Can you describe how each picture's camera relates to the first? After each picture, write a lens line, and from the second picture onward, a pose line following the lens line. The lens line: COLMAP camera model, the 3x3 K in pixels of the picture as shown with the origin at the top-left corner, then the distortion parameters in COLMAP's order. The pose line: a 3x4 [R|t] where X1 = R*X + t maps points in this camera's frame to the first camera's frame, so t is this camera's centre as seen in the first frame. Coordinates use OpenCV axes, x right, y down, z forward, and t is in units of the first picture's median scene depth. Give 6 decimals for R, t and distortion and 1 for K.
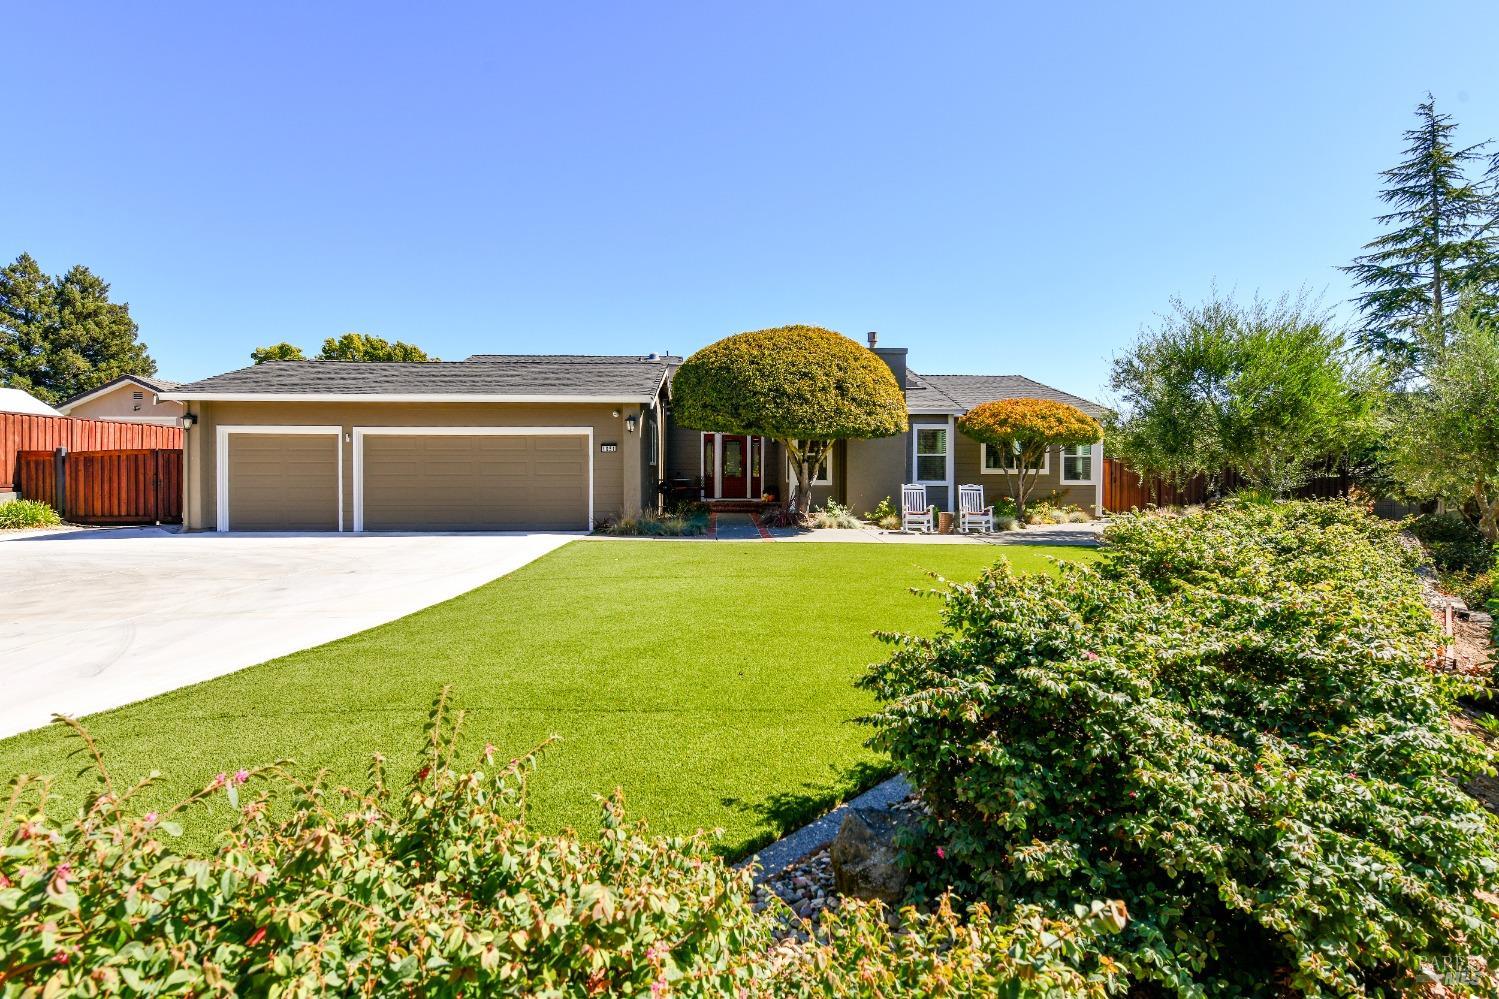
lens RADIAL K [[750.4, 0, 750.5], [0, 750.4, 476.5], [0, 0, 1]] dist [-0.018156, 0.000099]
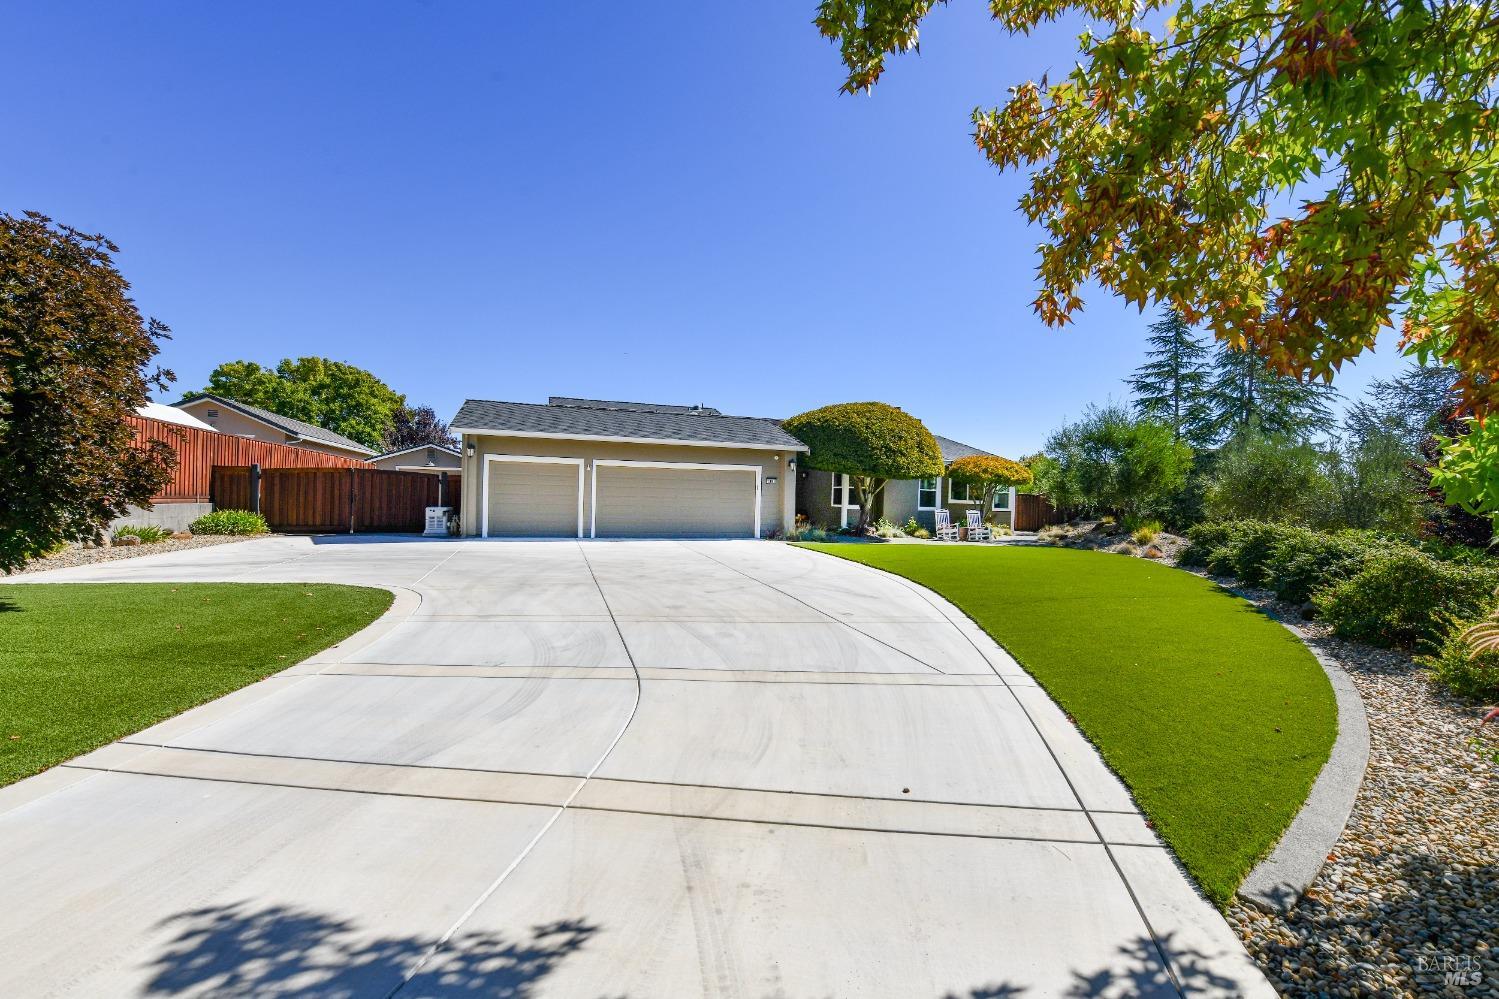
lens RADIAL K [[653.7, 0, 749.5], [0, 653.7, 499.5], [0, 0, 1]] dist [-0.014216, 0.000080]
pose [[0.955891, 0.021240, 0.292953, -0.504267], [-0.021224, 0.999770, -0.003234, 0.002405], [-0.292954, -0.003126, 0.956121, -0.160332]]
